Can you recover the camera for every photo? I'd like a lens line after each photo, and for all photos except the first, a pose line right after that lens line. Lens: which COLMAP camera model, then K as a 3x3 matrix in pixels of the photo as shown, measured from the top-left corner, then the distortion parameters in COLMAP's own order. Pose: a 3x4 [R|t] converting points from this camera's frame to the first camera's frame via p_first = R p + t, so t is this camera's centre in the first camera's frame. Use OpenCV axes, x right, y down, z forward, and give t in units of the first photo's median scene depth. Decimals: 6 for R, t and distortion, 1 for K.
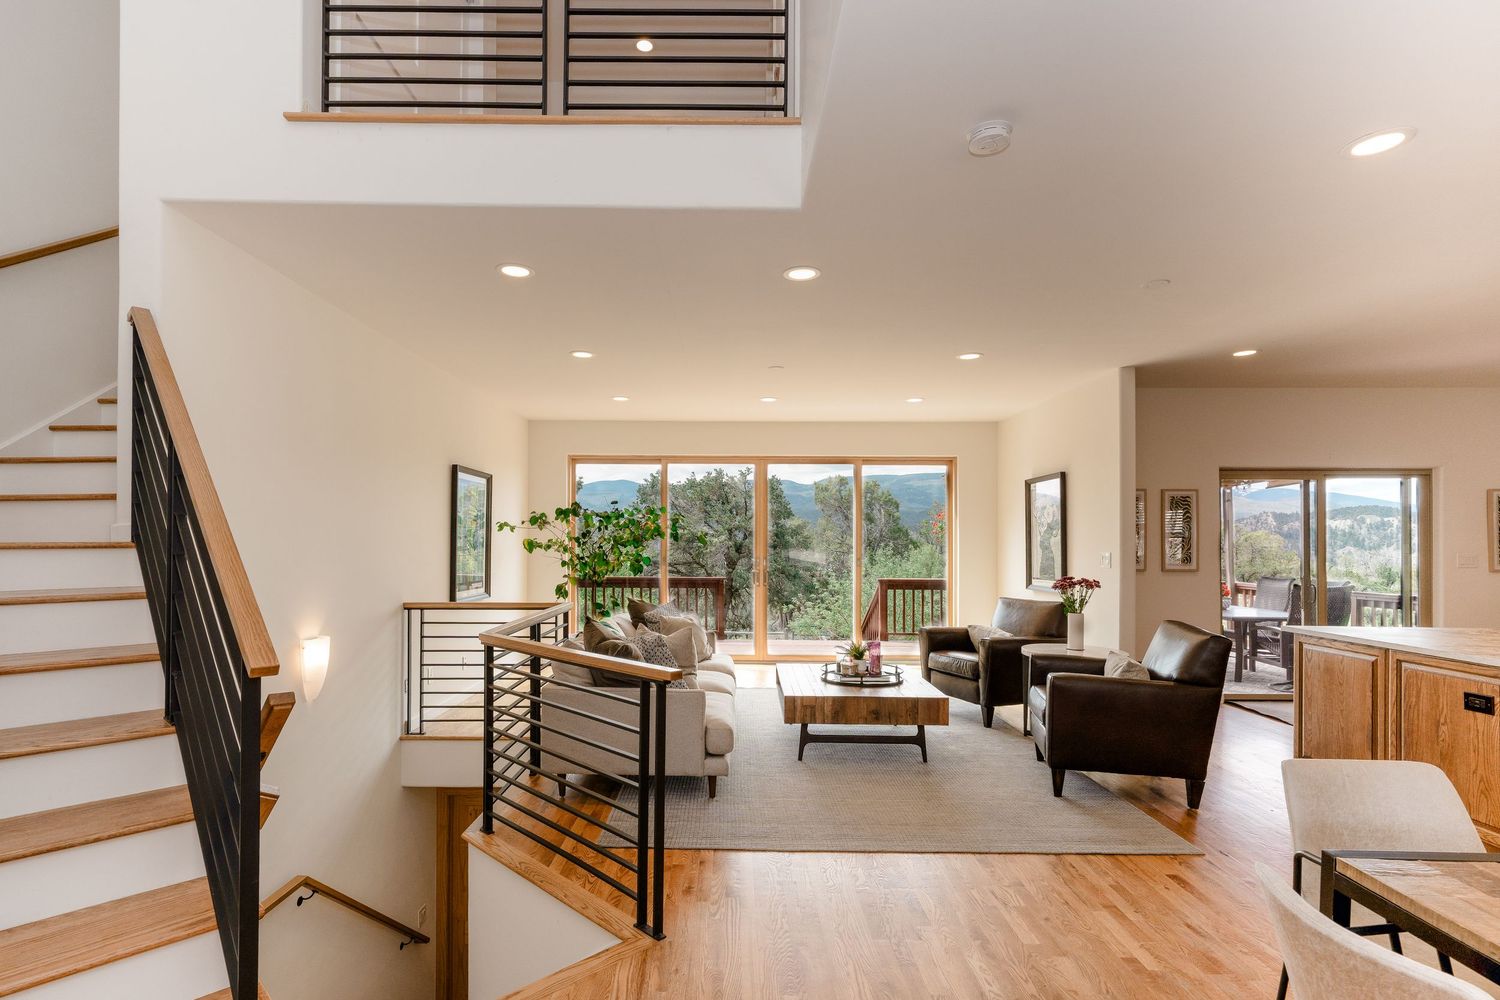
lens RADIAL K [[754.2, 0, 731.2], [0, 754.2, 541.0], [0, 0, 1]] dist [0.007807, 0.000384]
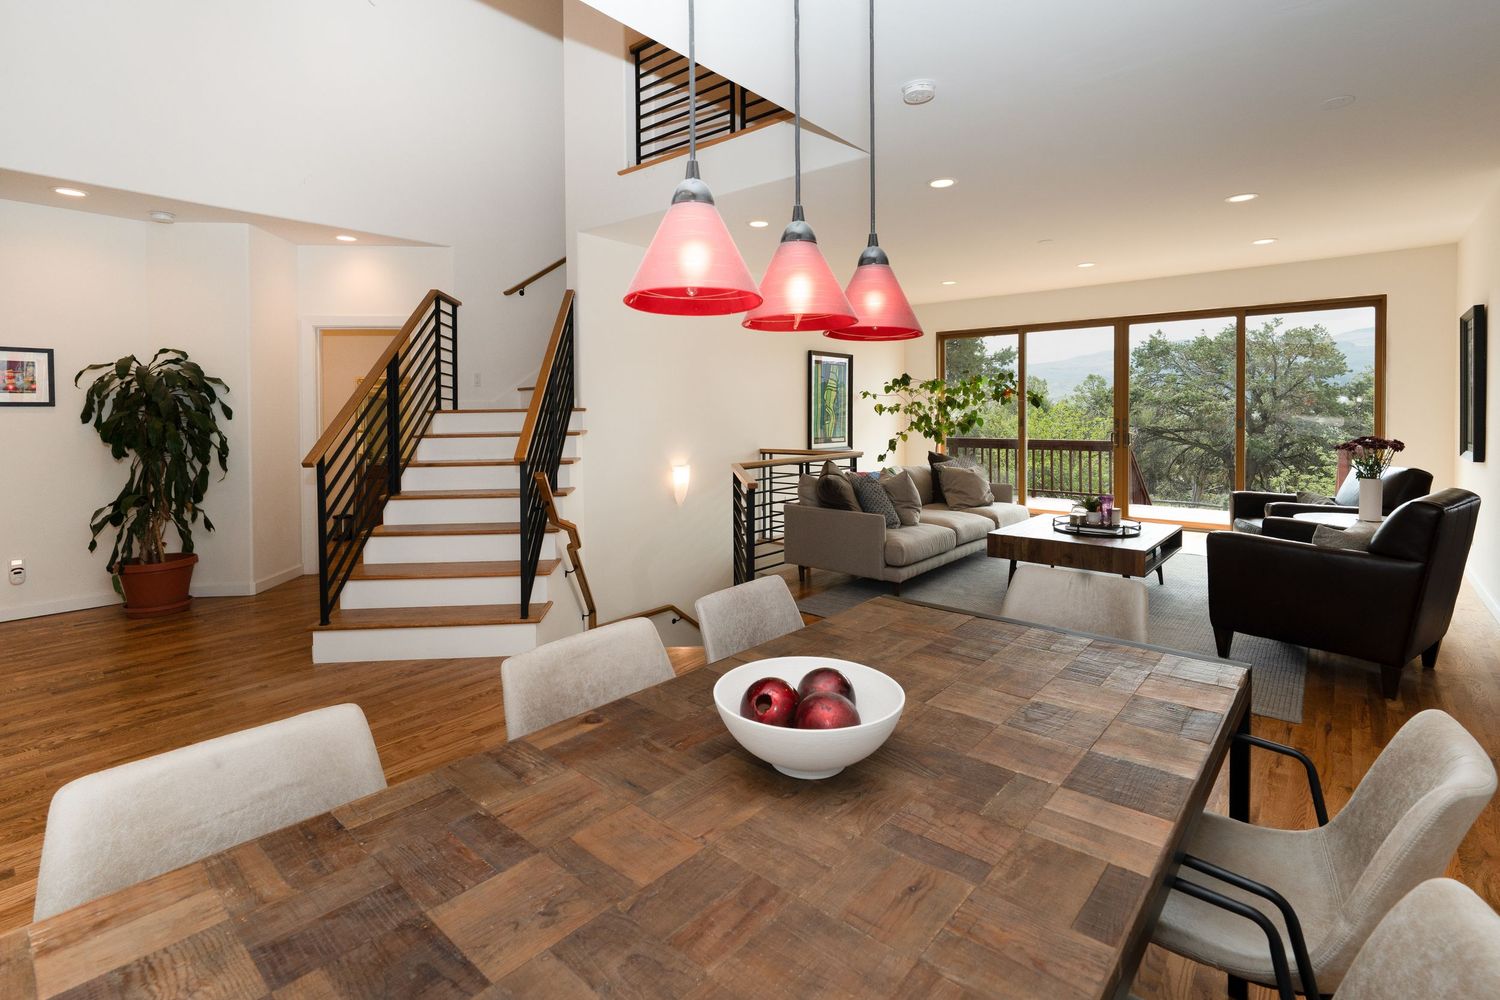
lens RADIAL K [[712.7, 0, 750.7], [0, 712.7, 422.7], [0, 0, 1]] dist [-0.002593, 0.000043]
pose [[0.767721, -0.002731, -0.640778, 0.436324], [0.015405, 0.999781, 0.014196, 0.011210], [0.640599, -0.020770, 0.767595, -0.071746]]
